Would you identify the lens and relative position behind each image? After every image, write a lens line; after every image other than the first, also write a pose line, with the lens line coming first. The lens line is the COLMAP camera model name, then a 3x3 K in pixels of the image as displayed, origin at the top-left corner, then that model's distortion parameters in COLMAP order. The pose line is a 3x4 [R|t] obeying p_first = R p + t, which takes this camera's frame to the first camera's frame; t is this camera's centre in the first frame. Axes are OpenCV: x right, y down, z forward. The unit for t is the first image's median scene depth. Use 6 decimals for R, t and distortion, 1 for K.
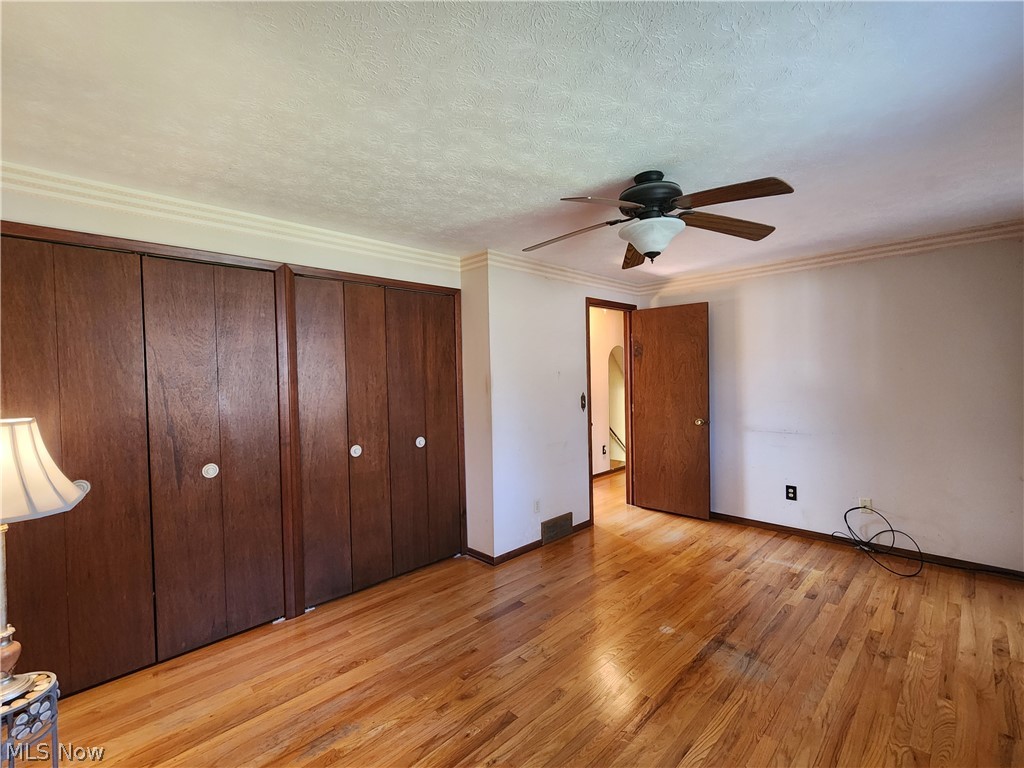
lens RADIAL K [[463.7, 0, 512.0], [0, 463.7, 384.0], [0, 0, 1]] dist [-0.004138, 0.004994]
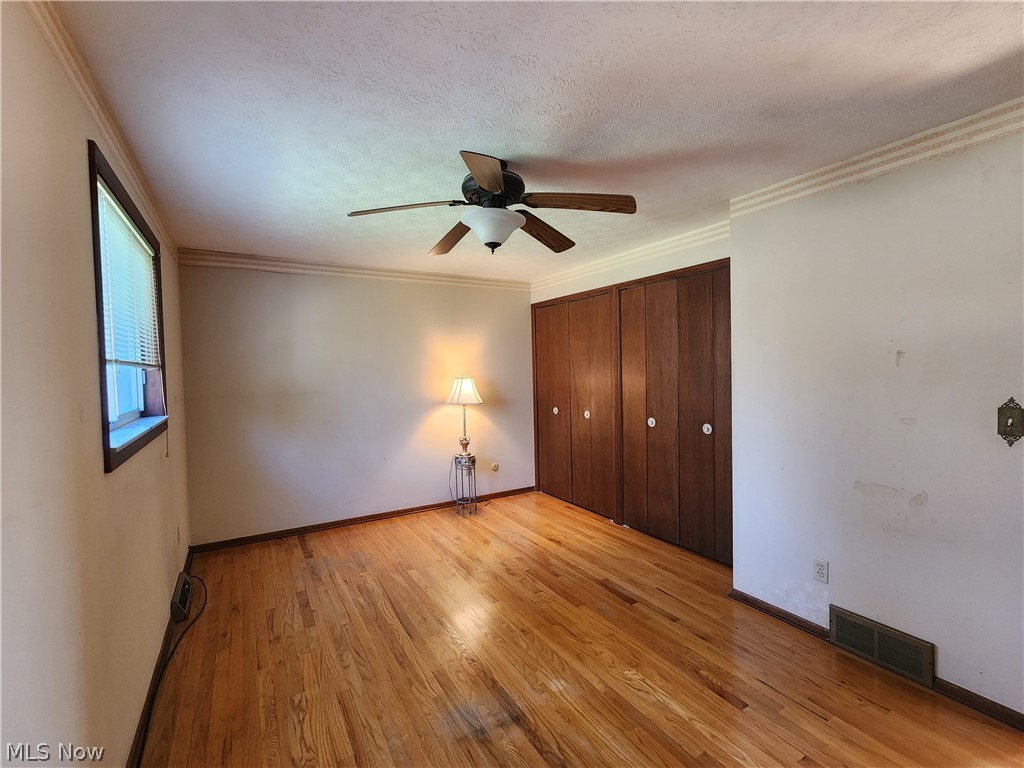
lens RADIAL K [[463.7, 0, 512.0], [0, 463.7, 384.0], [0, 0, 1]] dist [-0.004138, 0.004994]
pose [[-0.253034, 0.058270, -0.965701, 0.999653], [0.006747, 0.998267, 0.058467, -0.032734], [0.967434, 0.008279, -0.252989, 1.022713]]
